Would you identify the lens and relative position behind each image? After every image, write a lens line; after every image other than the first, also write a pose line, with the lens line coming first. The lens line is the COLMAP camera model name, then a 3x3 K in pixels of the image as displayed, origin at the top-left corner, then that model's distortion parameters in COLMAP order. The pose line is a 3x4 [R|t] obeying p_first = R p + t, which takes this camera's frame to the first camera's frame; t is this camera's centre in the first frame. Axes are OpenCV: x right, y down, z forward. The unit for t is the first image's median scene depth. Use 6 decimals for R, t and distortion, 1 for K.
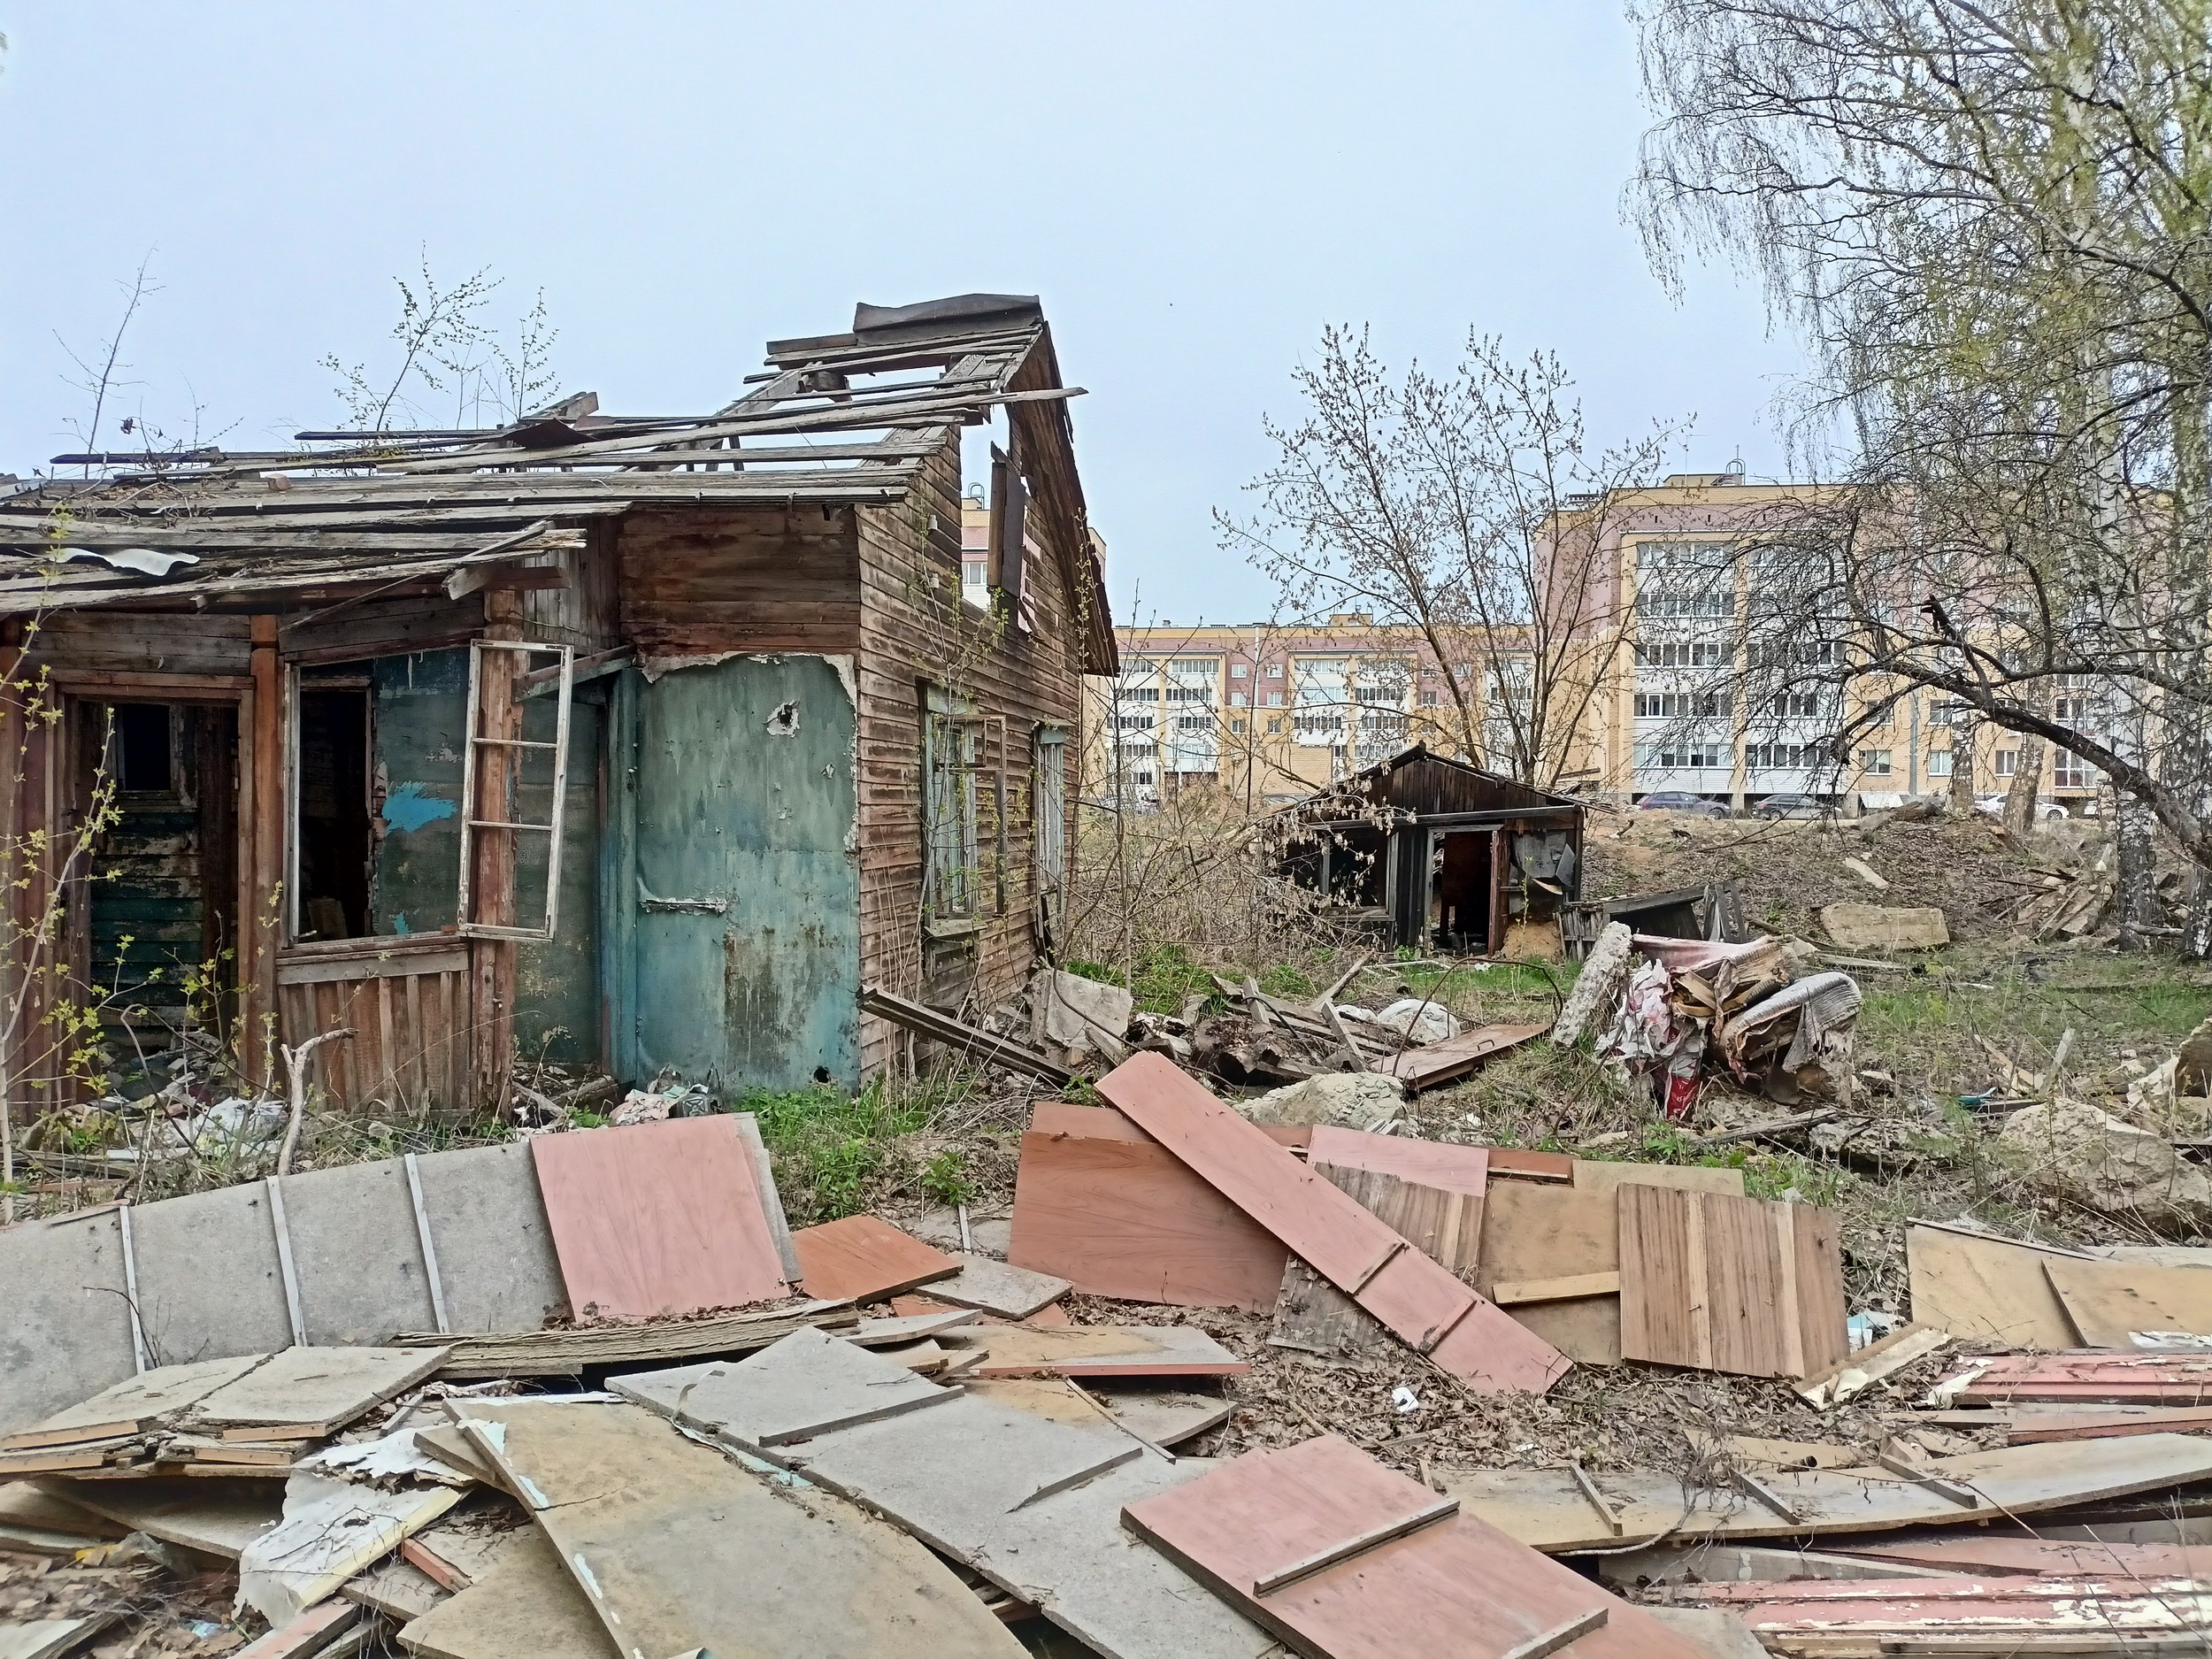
lens RADIAL K [[1611.6, 0, 1106.0], [0, 1611.6, 829.5], [0, 0, 1]] dist [0.093931, -0.116708]
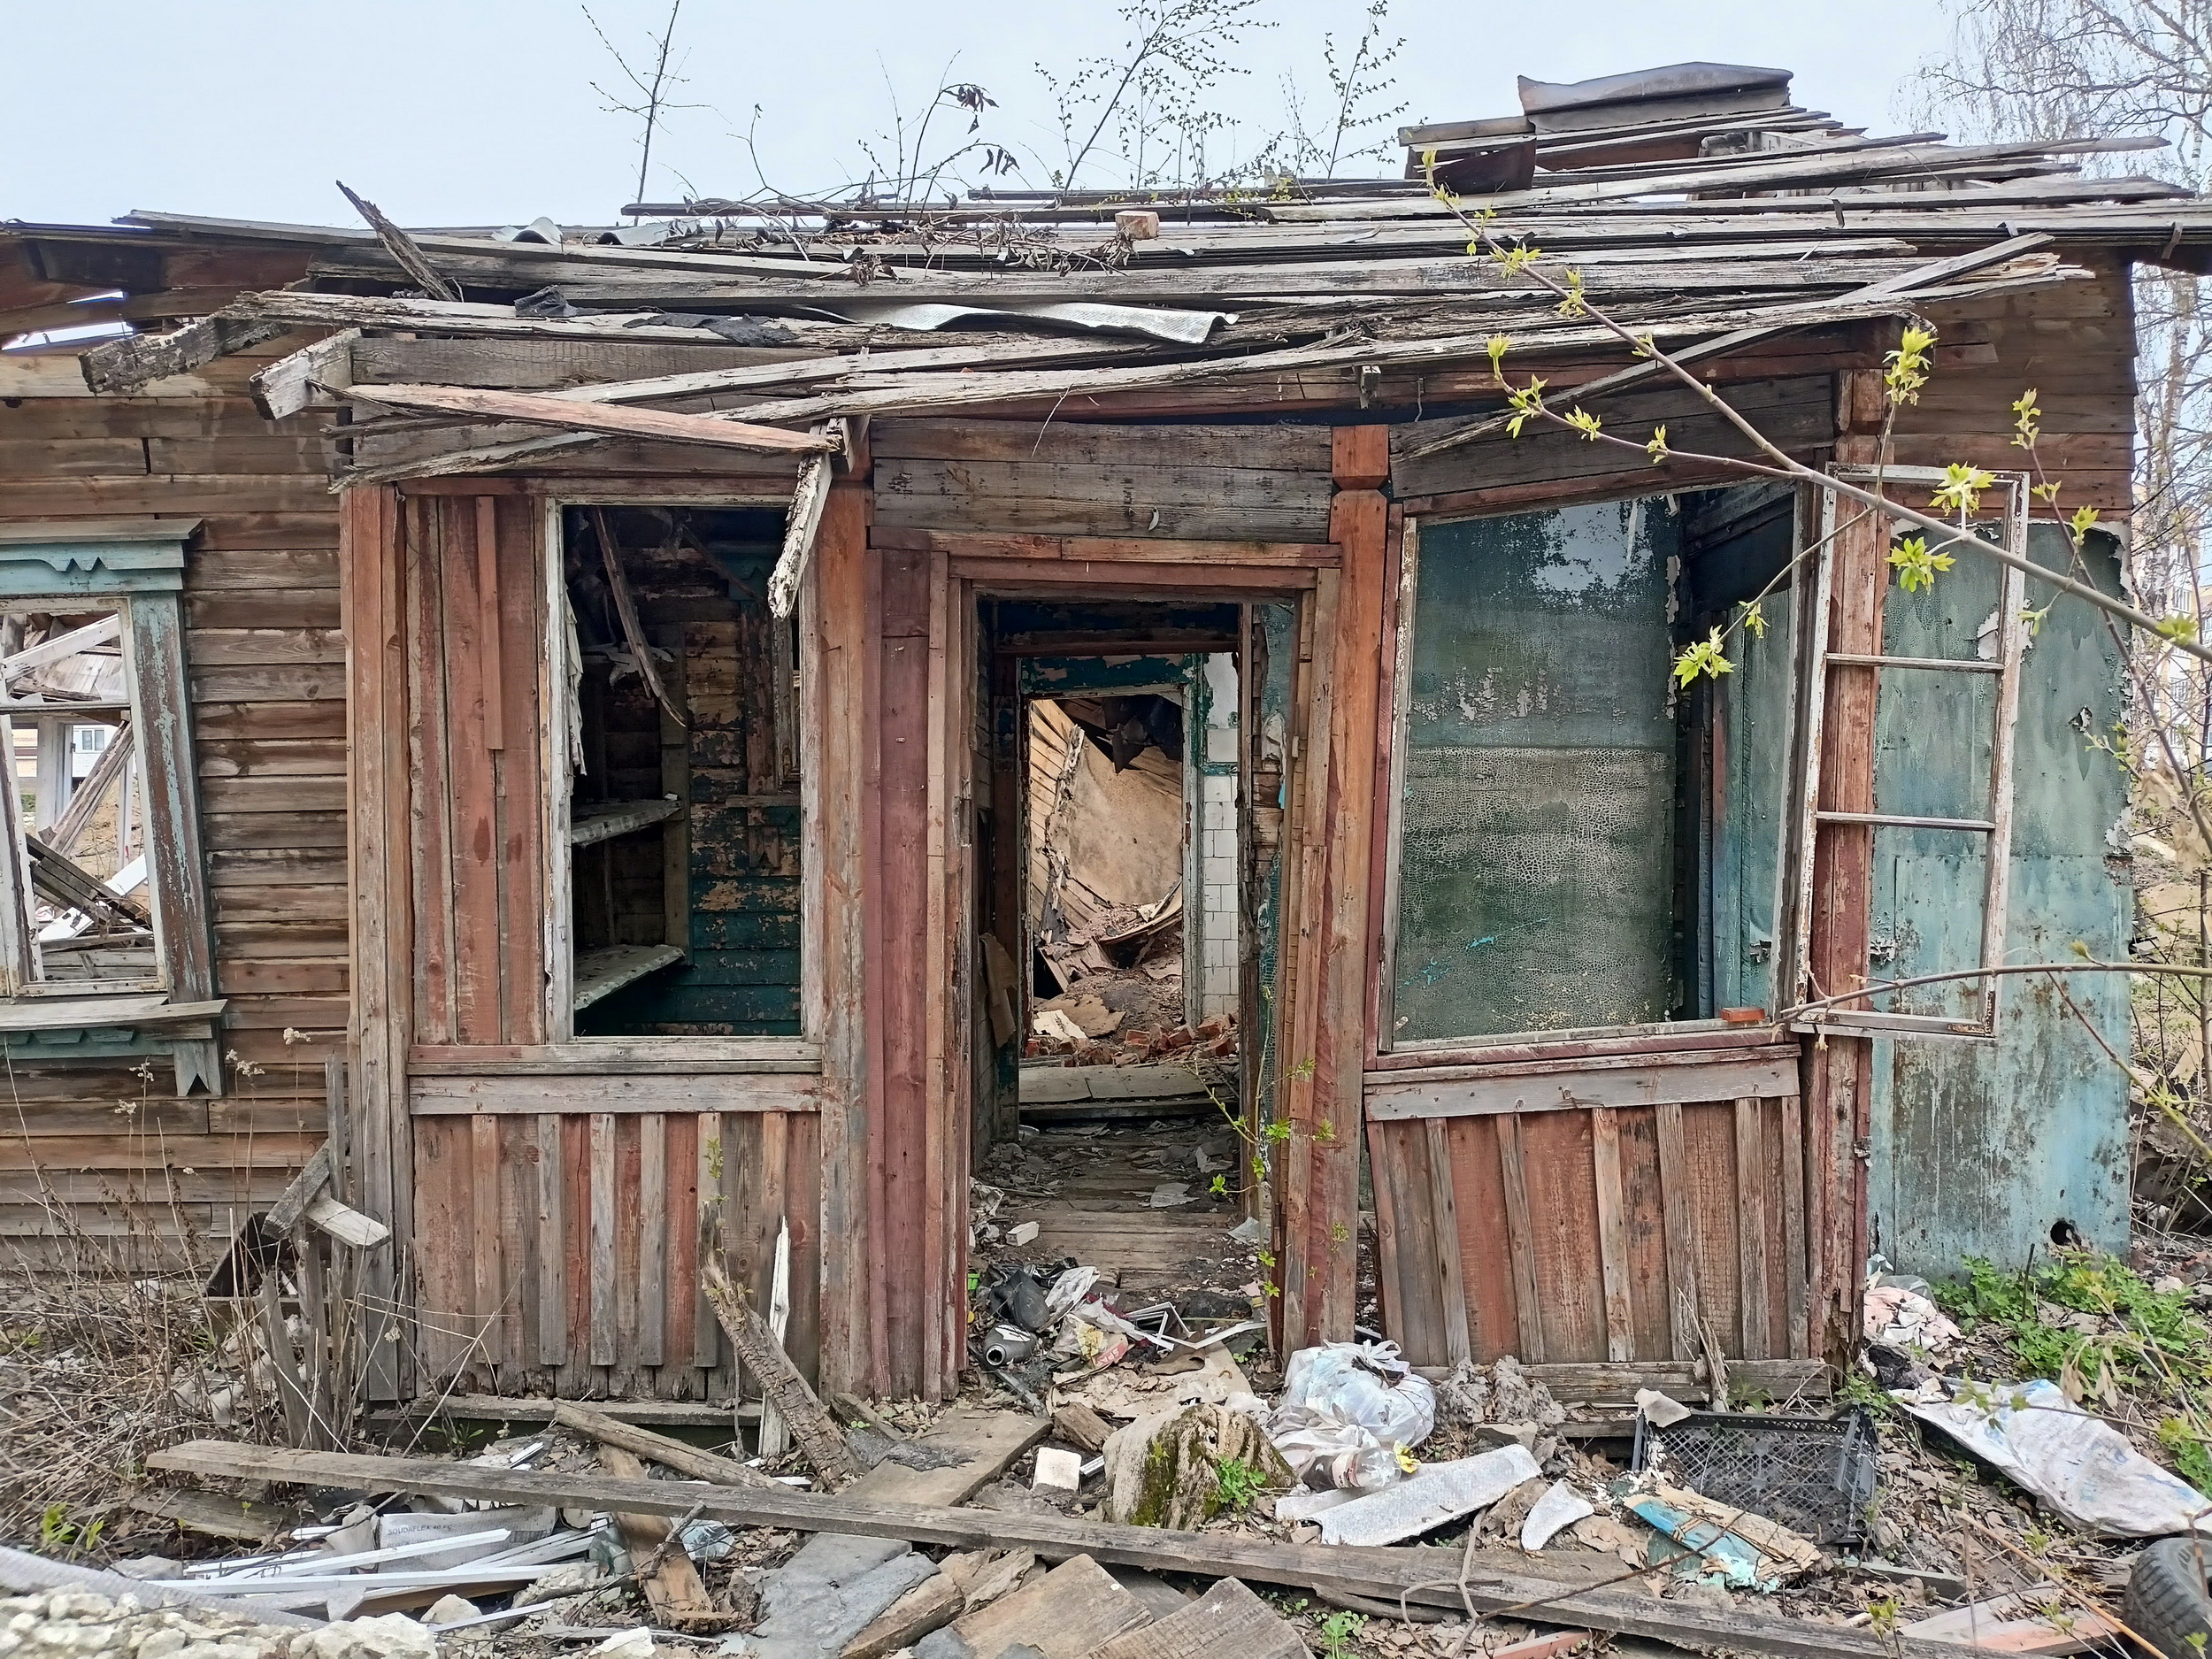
lens RADIAL K [[1611.6, 0, 1106.0], [0, 1611.6, 829.5], [0, 0, 1]] dist [0.093931, -0.116708]
pose [[0.995375, -0.012111, 0.095303, -0.645930], [0.011064, 0.999873, 0.011505, -0.007827], [-0.095430, -0.010397, 0.995382, 0.484391]]
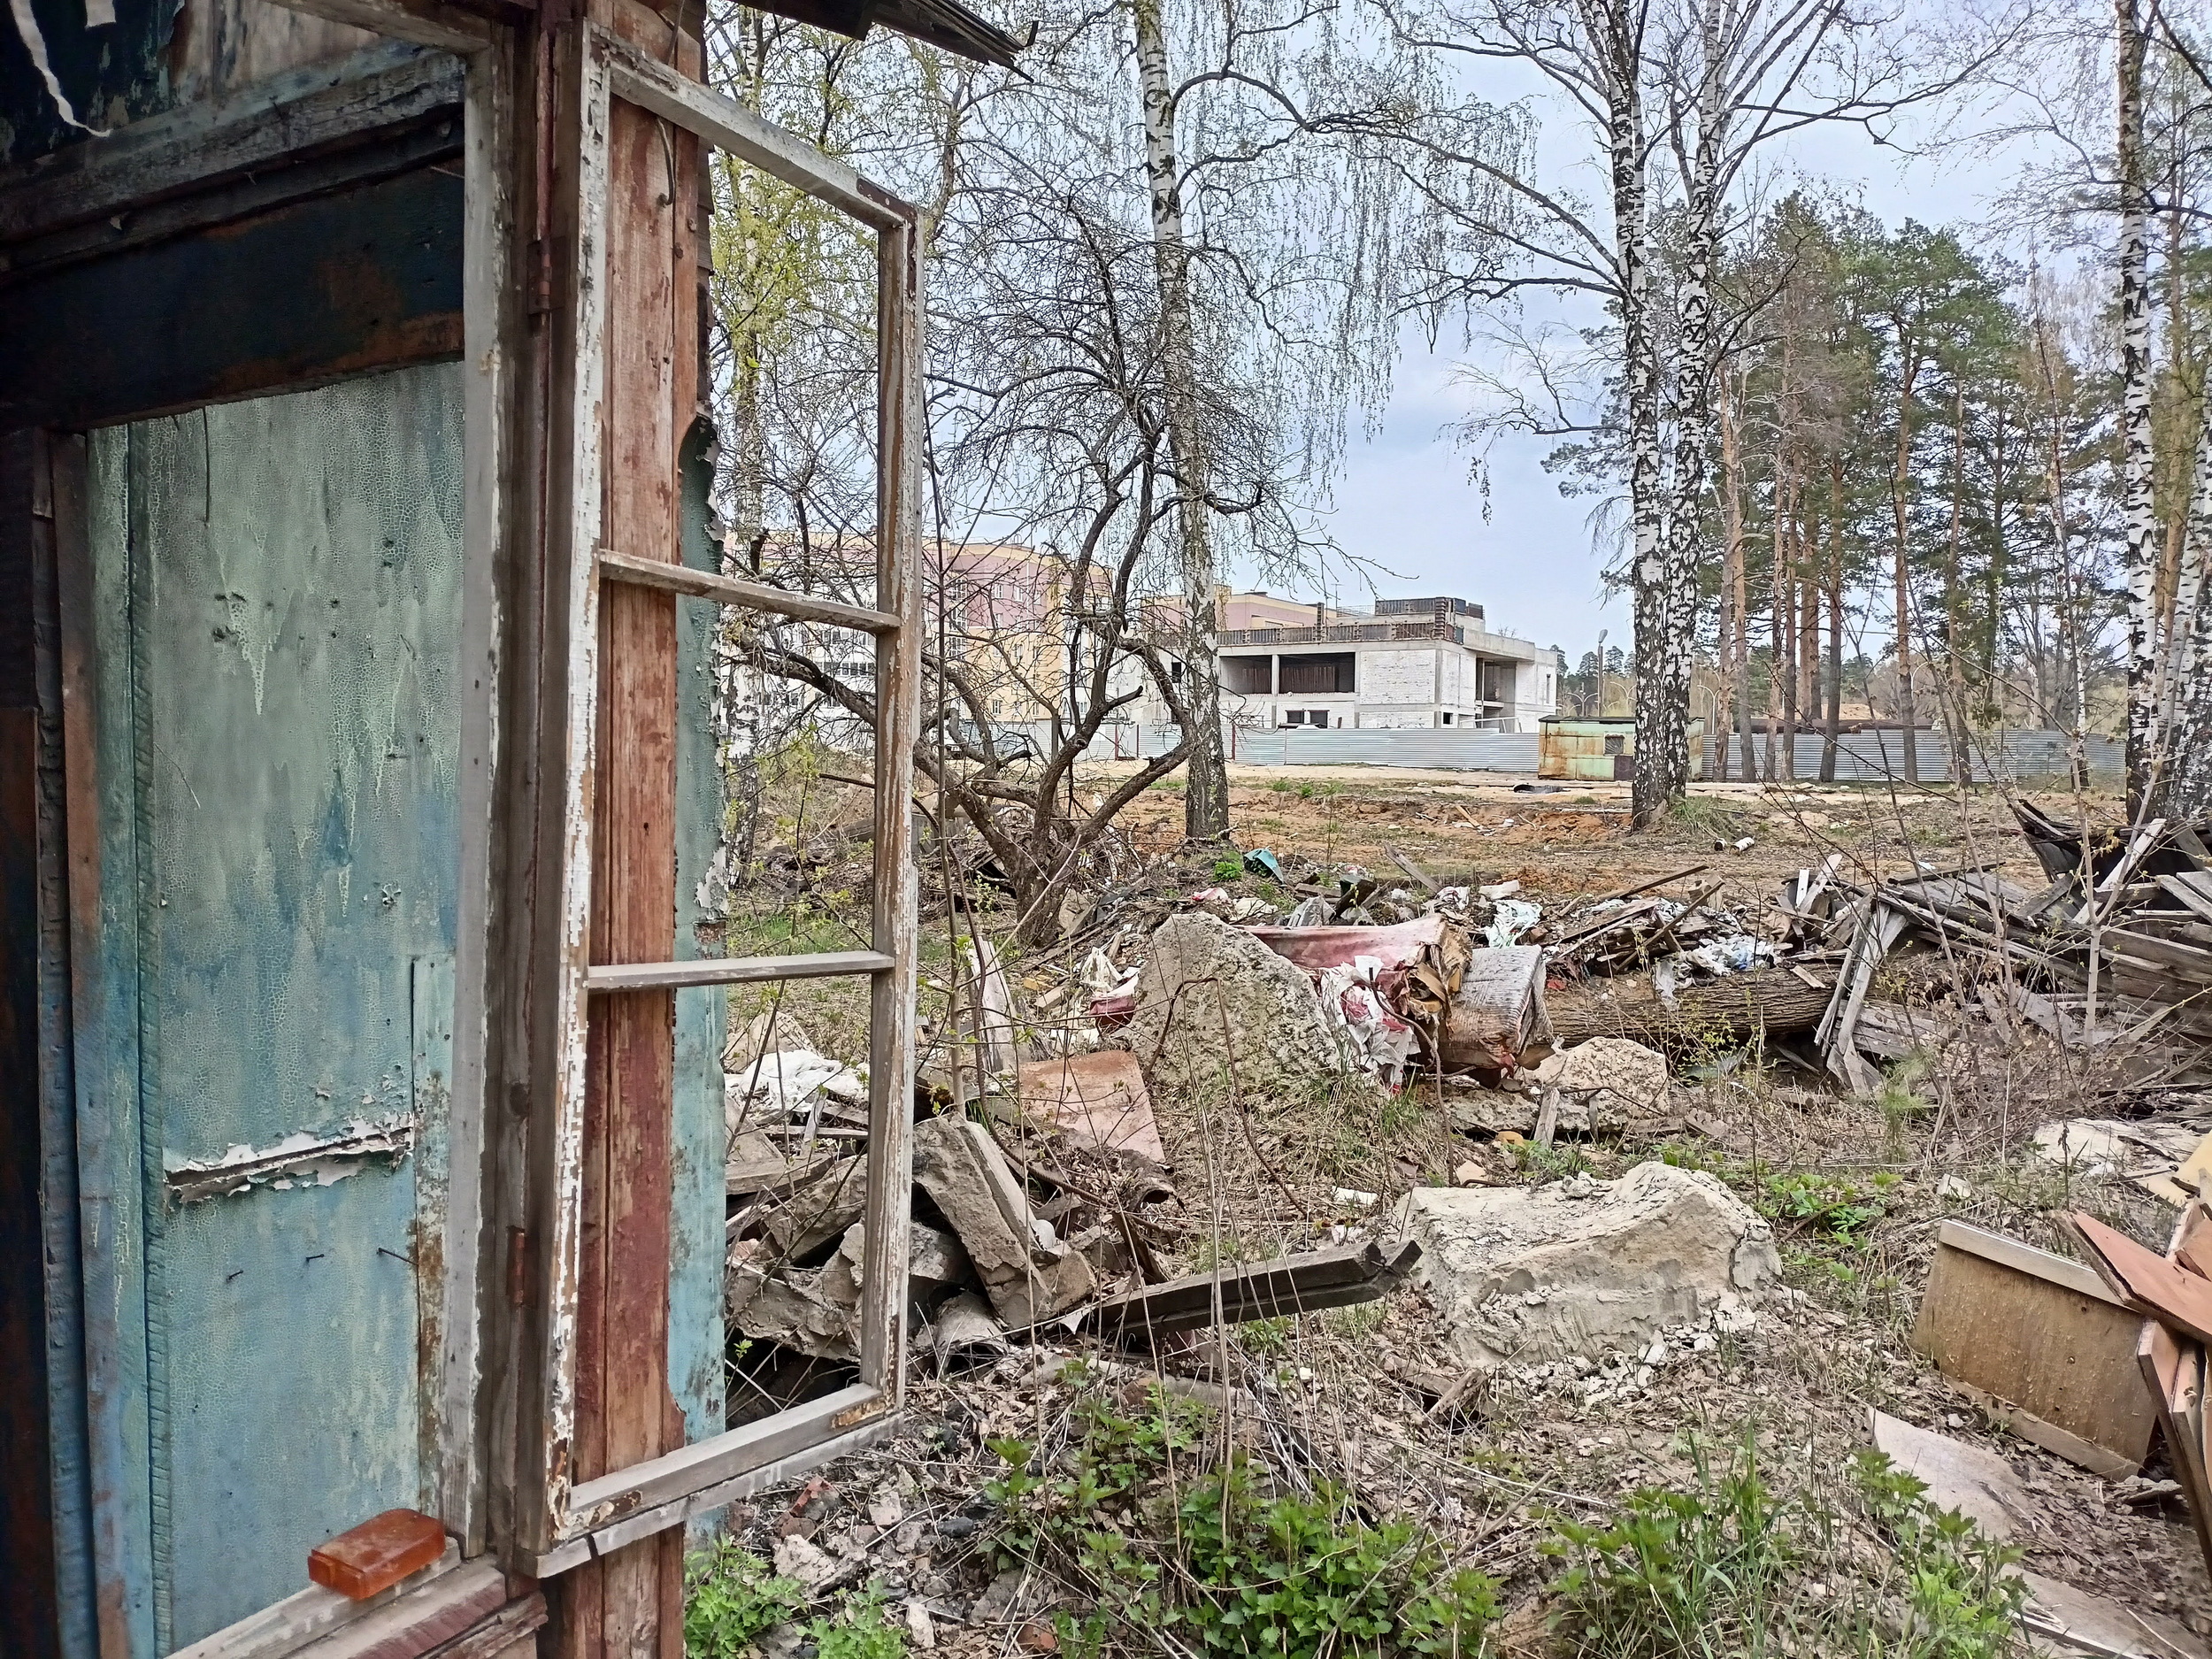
lens RADIAL K [[1611.6, 0, 1106.0], [0, 1611.6, 829.5], [0, 0, 1]] dist [0.093931, -0.116708]
pose [[0.400741, -0.050169, 0.914817, -0.525169], [0.009019, 0.998667, 0.050817, -0.030427], [-0.916147, -0.012114, 0.400660, 0.838193]]
